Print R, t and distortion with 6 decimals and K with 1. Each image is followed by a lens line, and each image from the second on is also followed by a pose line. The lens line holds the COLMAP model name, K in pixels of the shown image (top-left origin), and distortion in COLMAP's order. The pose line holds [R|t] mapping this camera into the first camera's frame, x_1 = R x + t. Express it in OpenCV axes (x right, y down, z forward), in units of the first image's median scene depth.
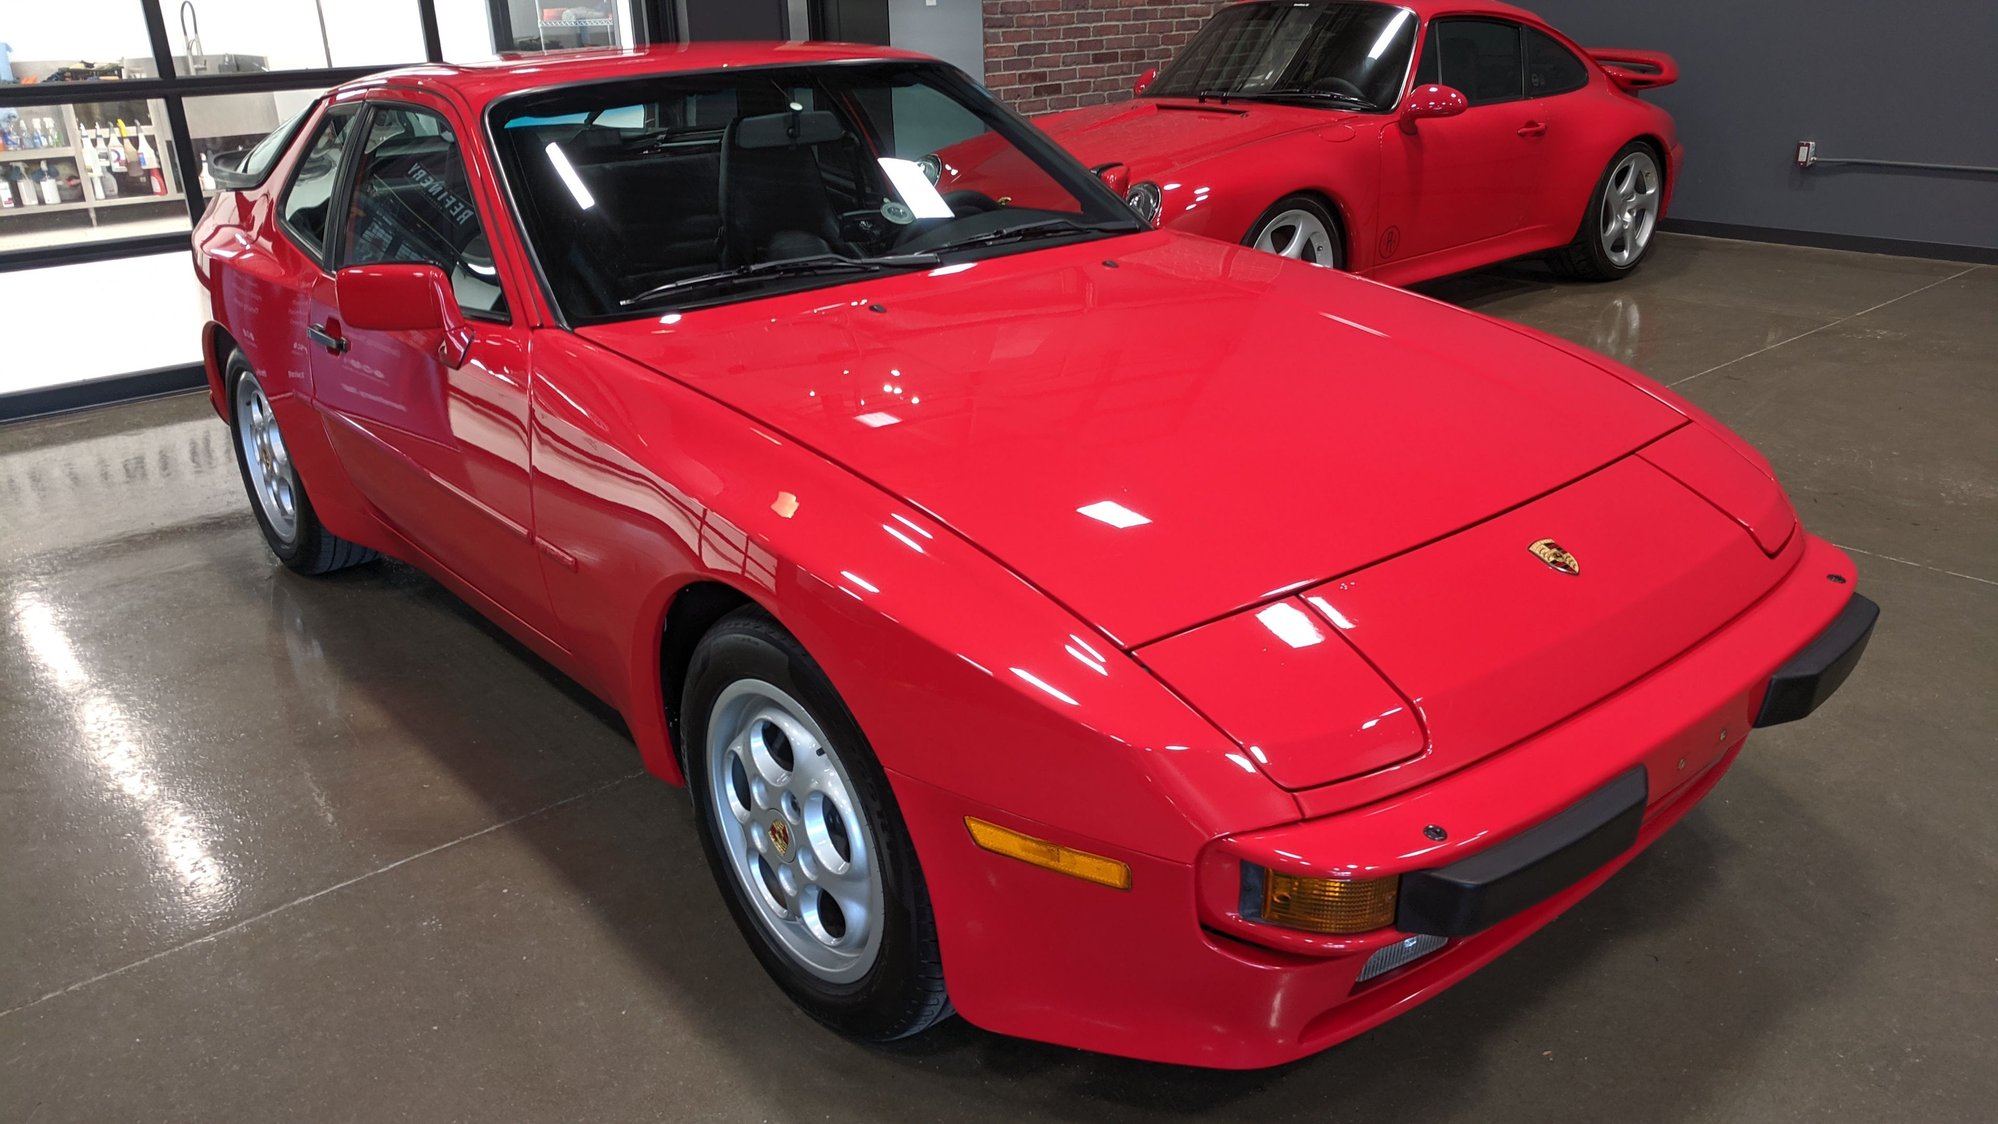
lens RADIAL K [[1461.5, 0, 999.0], [0, 1461.5, 562.0], [0, 0, 1]] dist [-0.003560, 0.002698]
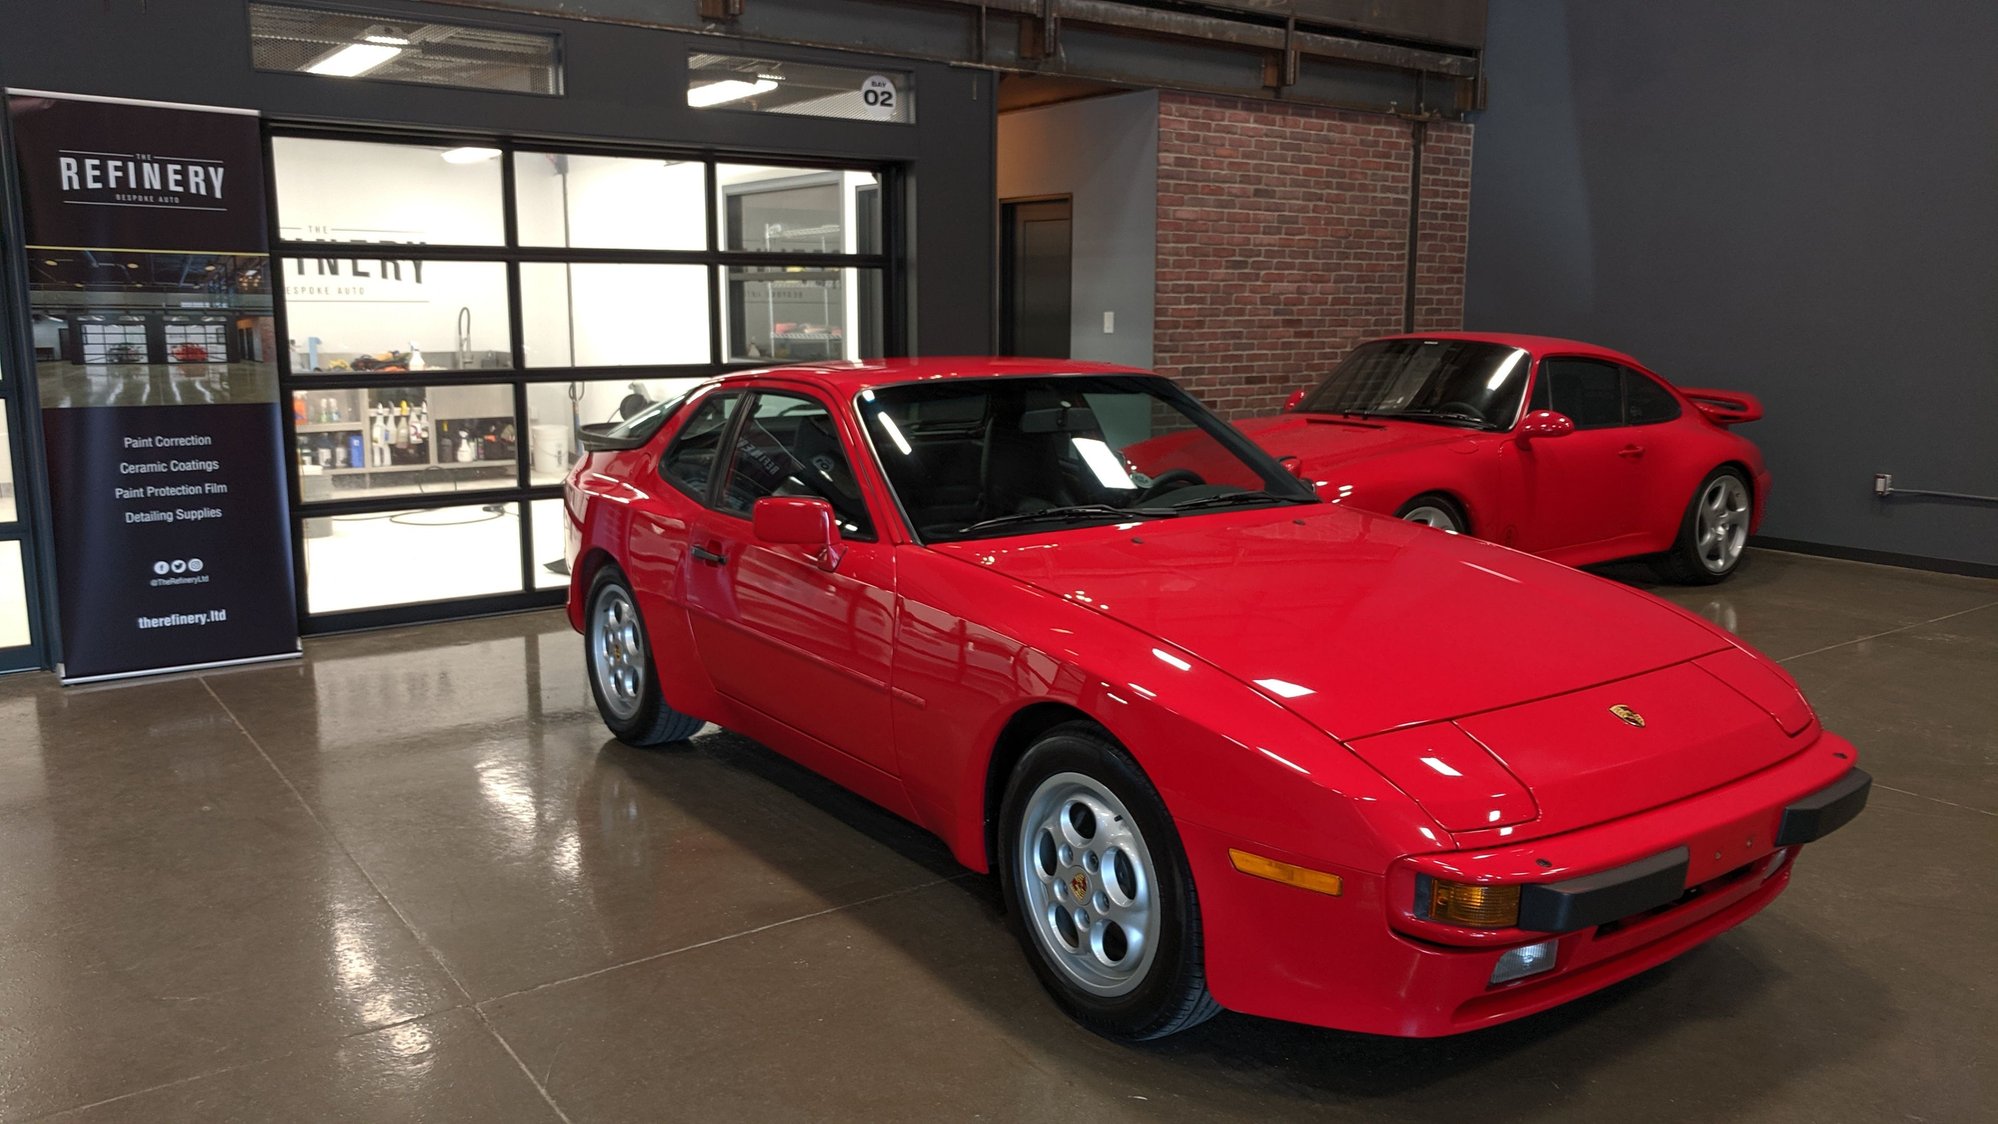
lens RADIAL K [[1415.6, 0, 999.0], [0, 1415.6, 562.0], [0, 0, 1]] dist [-0.028262, -0.003990]
pose [[0.994891, 0.046585, -0.089559, -0.033783], [-0.063532, 0.978372, -0.196854, 0.044355], [0.078452, 0.201538, 0.976334, -0.121756]]
